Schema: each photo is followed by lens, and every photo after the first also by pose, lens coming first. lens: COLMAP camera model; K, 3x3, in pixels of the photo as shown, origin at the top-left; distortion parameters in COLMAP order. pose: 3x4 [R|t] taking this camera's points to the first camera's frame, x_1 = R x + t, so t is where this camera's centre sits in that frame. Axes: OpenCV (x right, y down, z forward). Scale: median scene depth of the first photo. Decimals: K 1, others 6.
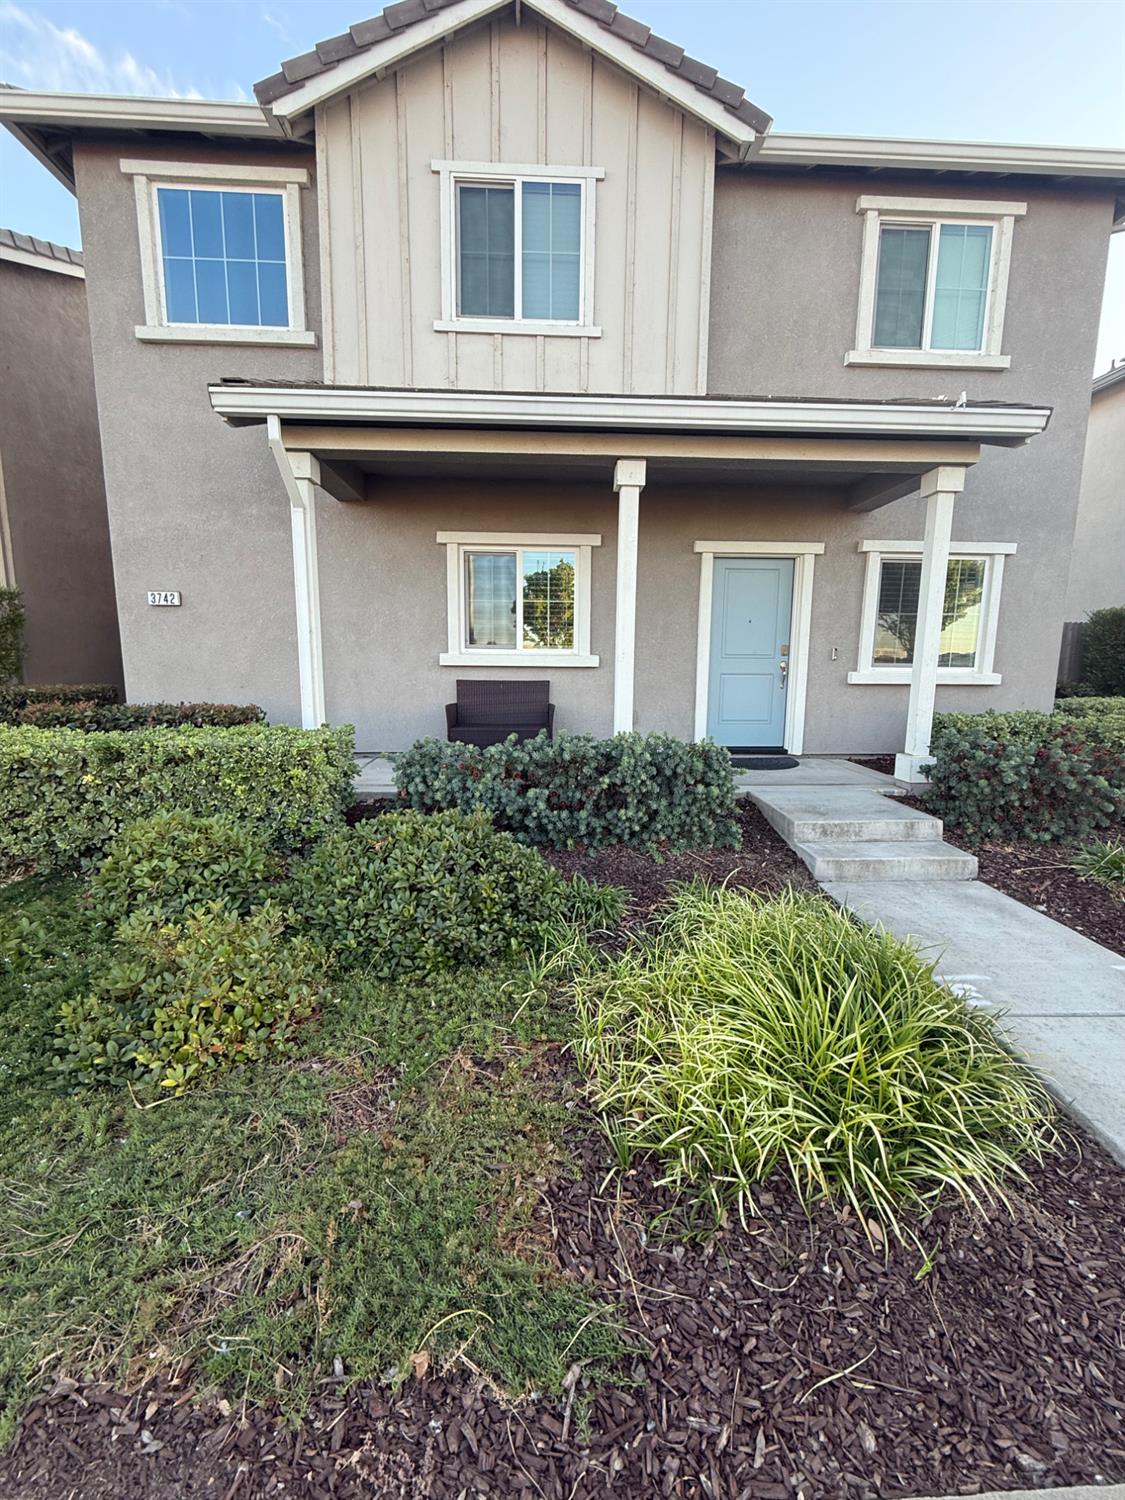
lens RADIAL K [[594.2, 0, 565.8], [0, 594.2, 745.2], [0, 0, 1]] dist [-0.001265, -0.000097]
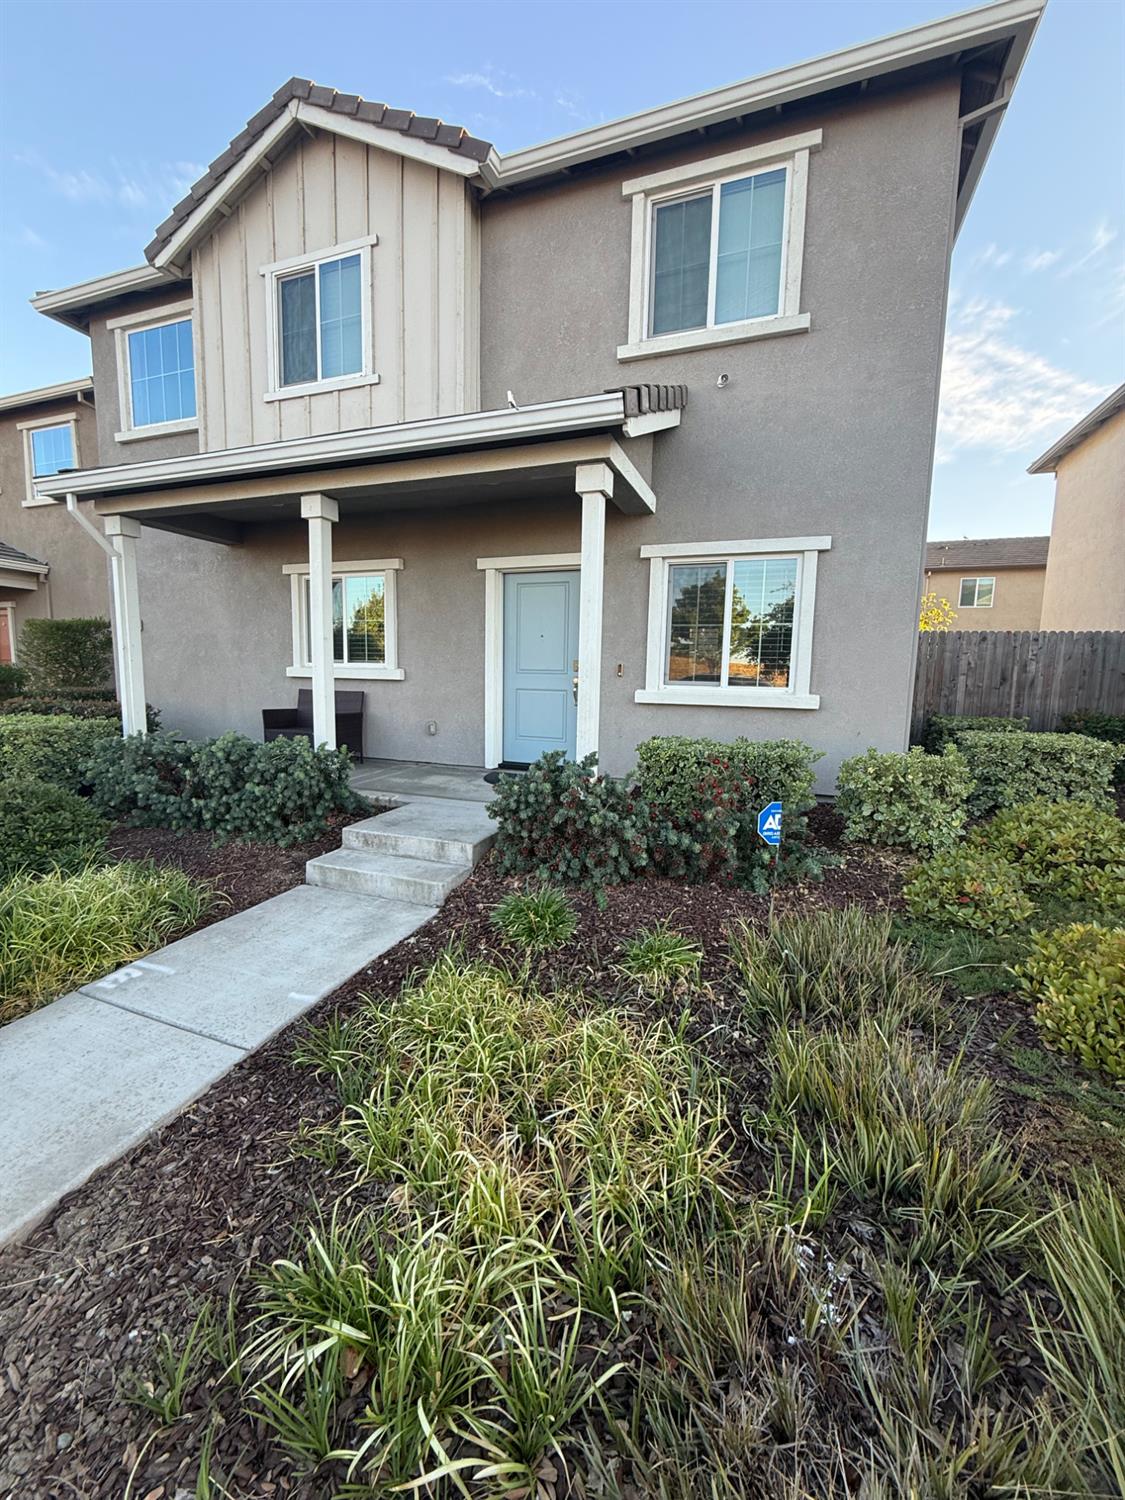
lens RADIAL K [[594.2, 0, 565.8], [0, 594.2, 745.2], [0, 0, 1]] dist [-0.001265, -0.000097]
pose [[0.921081, 0.057443, -0.385111, 0.896377], [-0.068542, 0.997533, -0.015140, -0.020997], [0.383292, 0.040342, 0.922746, 0.147440]]
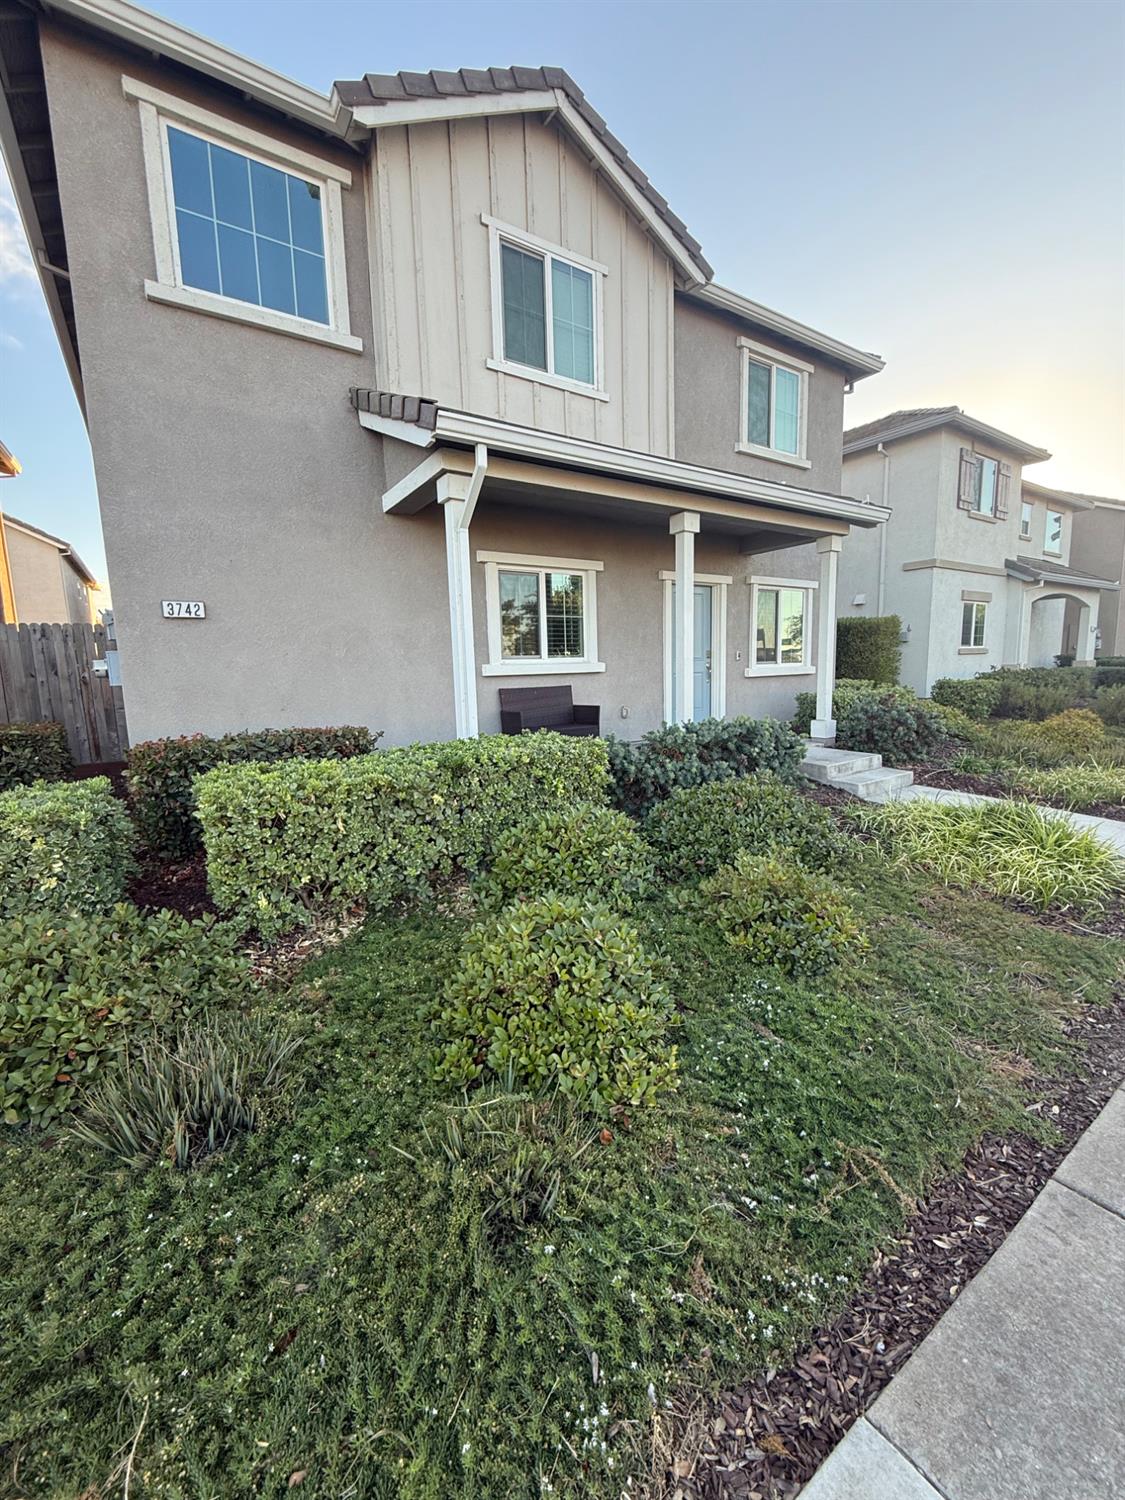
lens RADIAL K [[594.2, 0, 565.8], [0, 594.2, 745.2], [0, 0, 1]] dist [-0.001265, -0.000097]
pose [[0.854883, -0.101558, 0.508783, -0.752650], [0.107337, 0.994058, 0.018071, -0.018036], [-0.507595, 0.039163, 0.860705, 0.022215]]
